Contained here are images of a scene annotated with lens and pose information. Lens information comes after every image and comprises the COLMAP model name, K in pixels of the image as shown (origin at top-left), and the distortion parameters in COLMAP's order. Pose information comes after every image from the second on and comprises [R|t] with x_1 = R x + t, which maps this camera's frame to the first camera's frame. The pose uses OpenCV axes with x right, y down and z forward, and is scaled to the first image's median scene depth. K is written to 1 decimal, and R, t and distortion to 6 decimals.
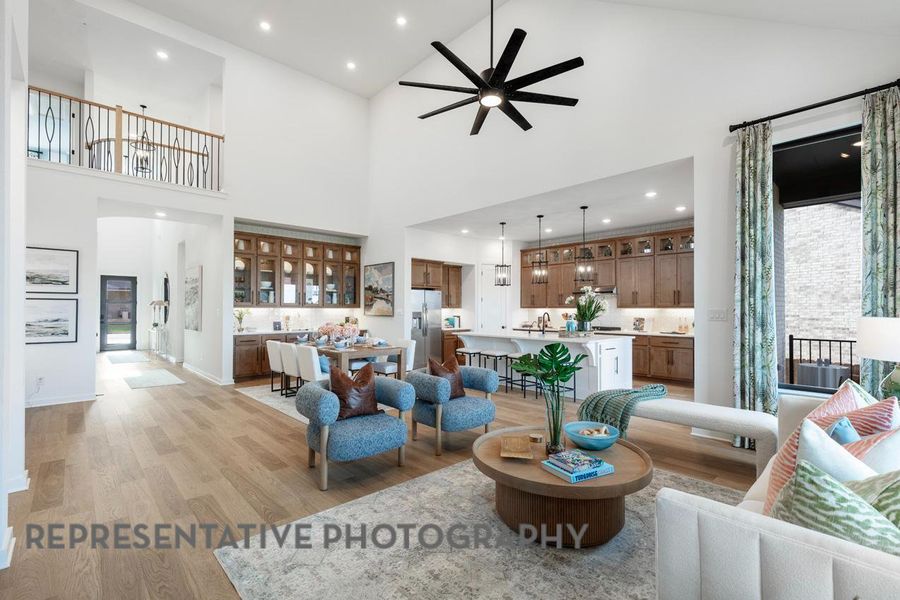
lens RADIAL K [[409.8, 0, 452.2], [0, 409.8, 306.9], [0, 0, 1]] dist [0.009847, -0.000845]
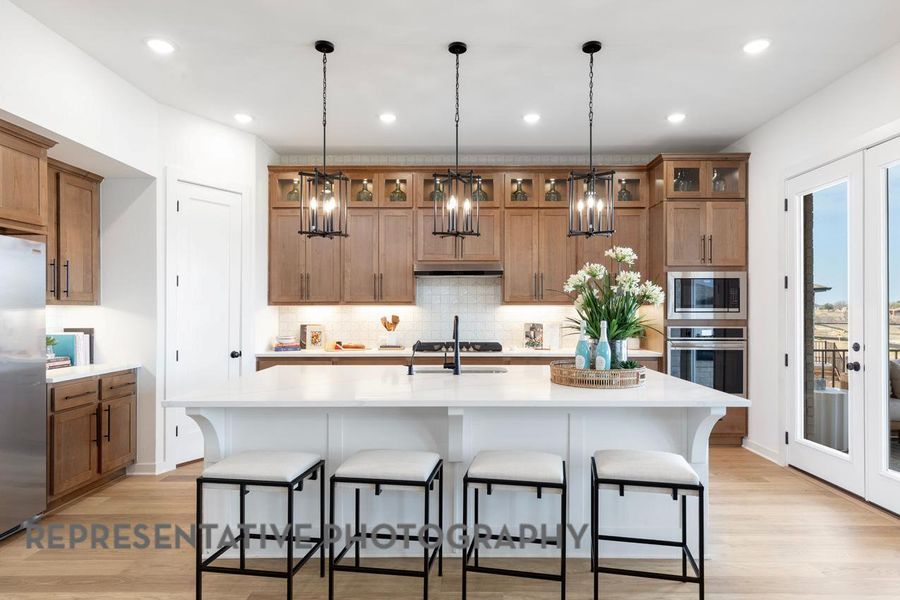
lens RADIAL K [[515.5, 0, 456.6], [0, 515.5, 308.5], [0, 0, 1]] dist [0.006384, -0.001691]
pose [[0.683624, -0.001668, 0.729832, -0.114607], [-0.002798, 0.999984, 0.004907, 0.004550], [-0.729829, -0.005397, 0.683609, 0.686675]]
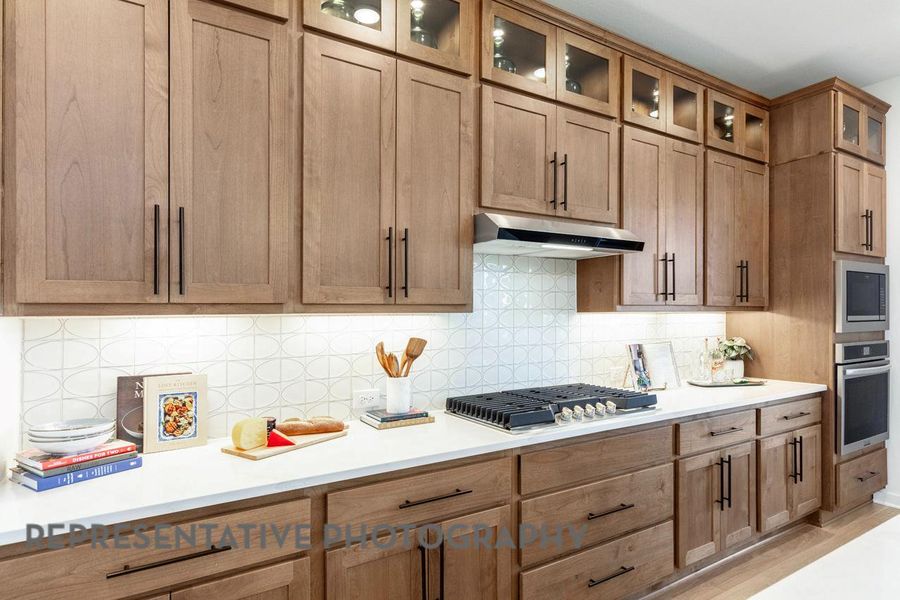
lens RADIAL K [[494.5, 0, 479.7], [0, 494.5, 311.5], [0, 0, 1]] dist [-0.001645, 0.000182]
pose [[0.189490, 0.002670, 0.981879, 0.090697], [0.001486, 0.999994, -0.003006, 0.003850], [-0.981882, 0.002029, 0.189484, 1.165563]]
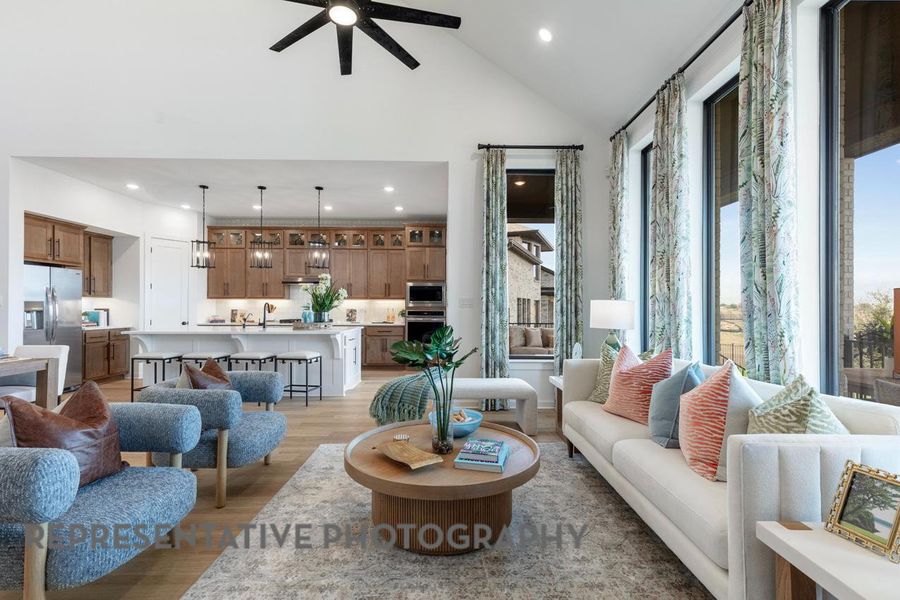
lens RADIAL K [[409.8, 0, 451.6], [0, 409.8, 307.6], [0, 0, 1]] dist [0.009847, -0.000845]
pose [[0.671299, -0.000542, 0.741186, -0.147426], [-0.006852, 0.999952, 0.006937, 0.015516], [-0.741155, -0.009736, 0.671264, 0.144878]]
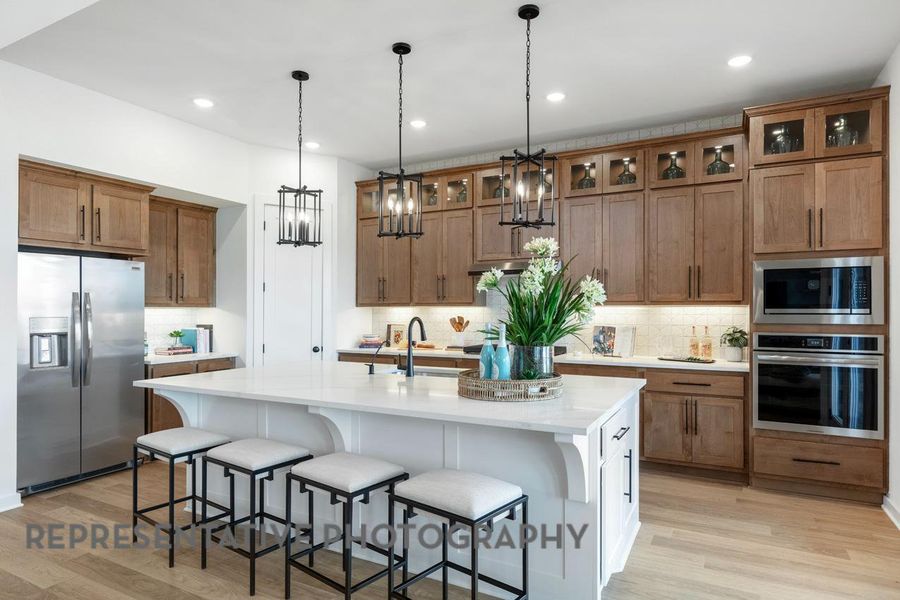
lens RADIAL K [[515.5, 0, 455.0], [0, 515.5, 308.4], [0, 0, 1]] dist [0.006384, -0.001691]
pose [[0.944899, -0.002749, 0.327350, 0.110867], [0.001129, 0.999986, 0.005138, 0.003214], [-0.327359, -0.004485, 0.944889, 0.555797]]
